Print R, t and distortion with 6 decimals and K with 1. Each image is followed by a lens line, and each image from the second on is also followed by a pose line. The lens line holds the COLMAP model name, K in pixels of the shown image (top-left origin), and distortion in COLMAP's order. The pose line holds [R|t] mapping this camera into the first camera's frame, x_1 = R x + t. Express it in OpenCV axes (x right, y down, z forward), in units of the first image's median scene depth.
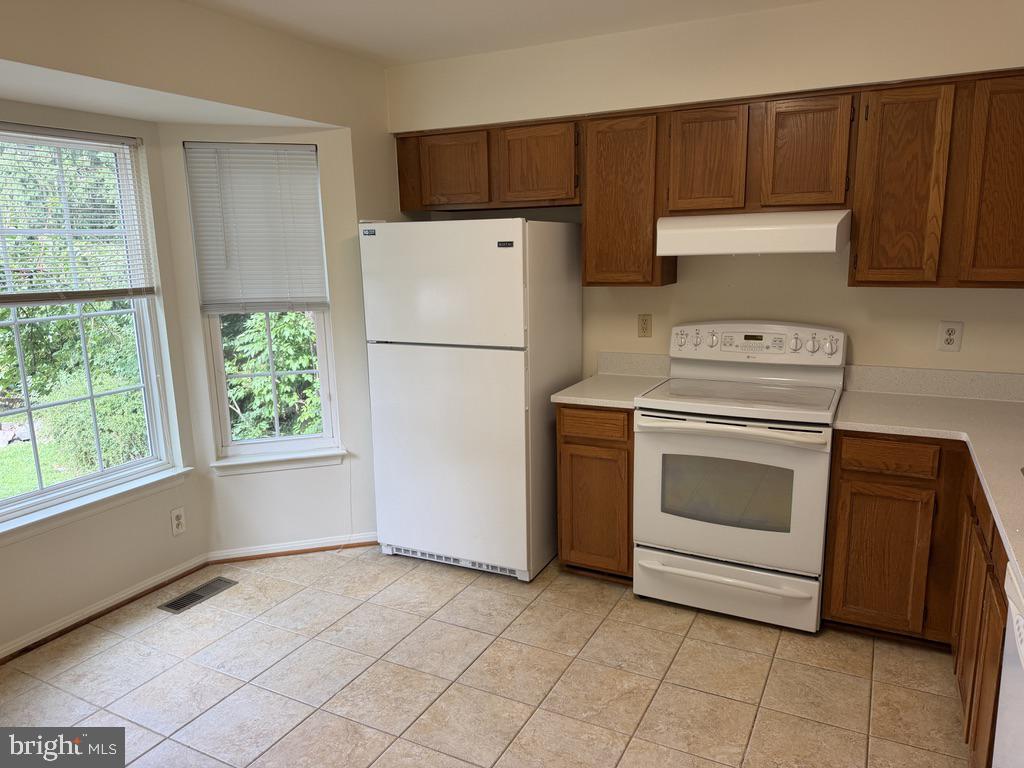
lens RADIAL K [[724.3, 0, 511.4], [0, 724.3, 385.4], [0, 0, 1]] dist [0.041340, -0.013042]
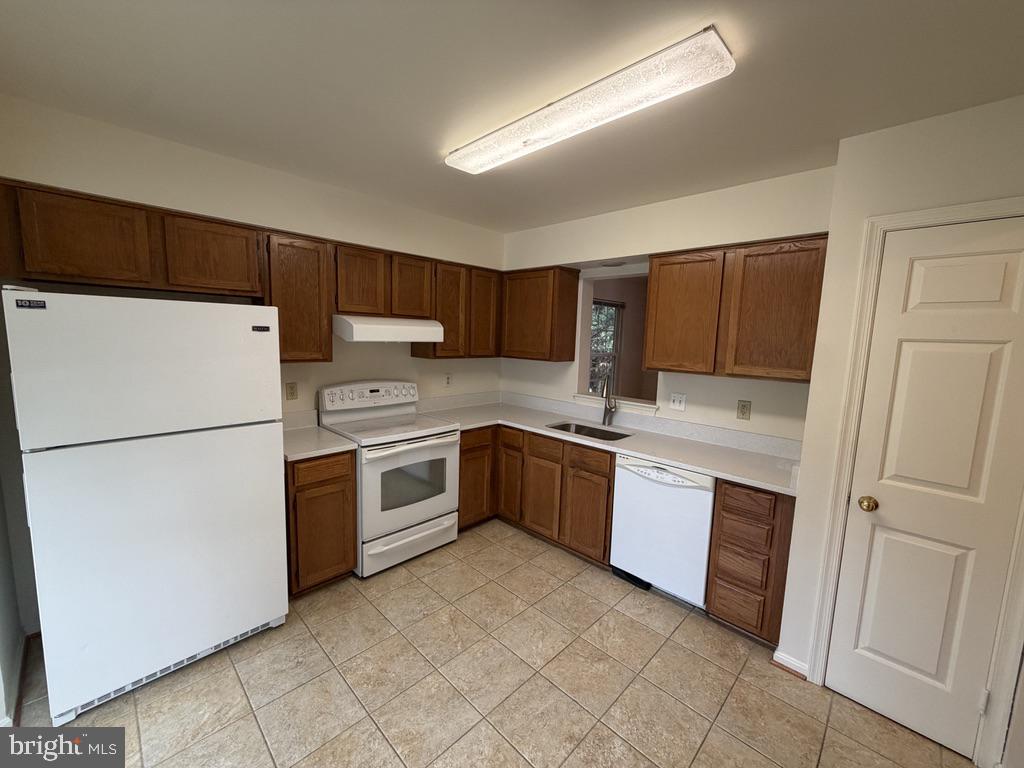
lens RADIAL K [[410.3, 0, 511.3], [0, 410.3, 385.9], [0, 0, 1]] dist [0.002005, 0.000206]
pose [[0.296005, -0.091356, 0.950808, -0.498599], [0.149254, 0.987612, 0.048427, -0.082831], [-0.943454, 0.127577, 0.305973, 0.463067]]
